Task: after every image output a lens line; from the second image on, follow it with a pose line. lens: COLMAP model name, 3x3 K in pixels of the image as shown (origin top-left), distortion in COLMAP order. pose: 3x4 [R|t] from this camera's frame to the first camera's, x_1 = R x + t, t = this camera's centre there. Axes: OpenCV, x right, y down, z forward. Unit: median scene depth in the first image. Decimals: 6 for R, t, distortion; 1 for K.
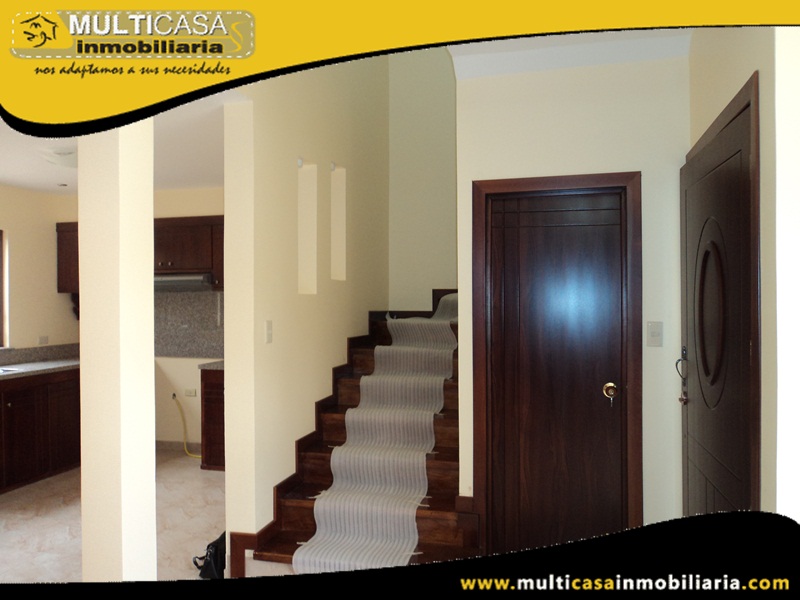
lens RADIAL K [[640.9, 0, 399.1], [0, 640.9, 302.5], [0, 0, 1]] dist [-0.014605, 0.000257]
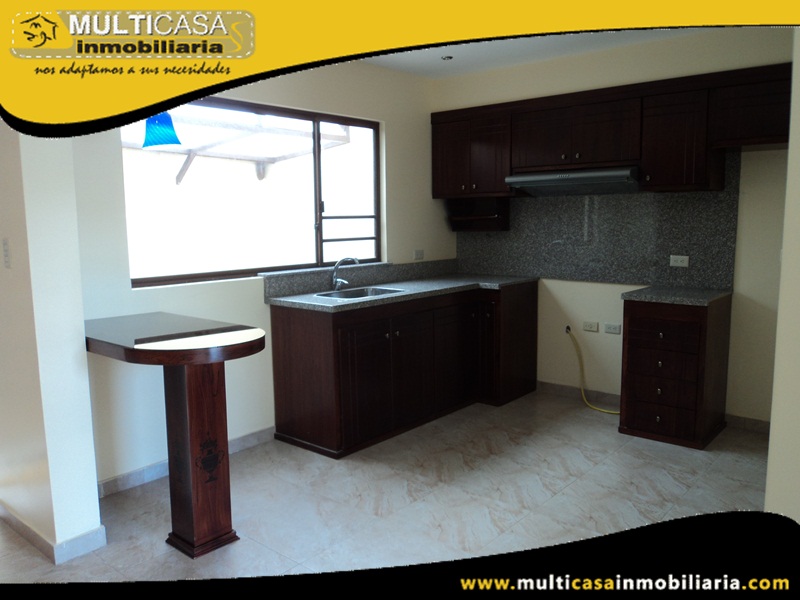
lens RADIAL K [[640.9, 0, 400.2], [0, 640.9, 298.8], [0, 0, 1]] dist [-0.014605, 0.000257]
pose [[0.900861, 0.051268, -0.431071, -0.220014], [0.002937, 0.992259, 0.124148, 0.011593], [0.434099, -0.113106, 0.893737, 0.231181]]
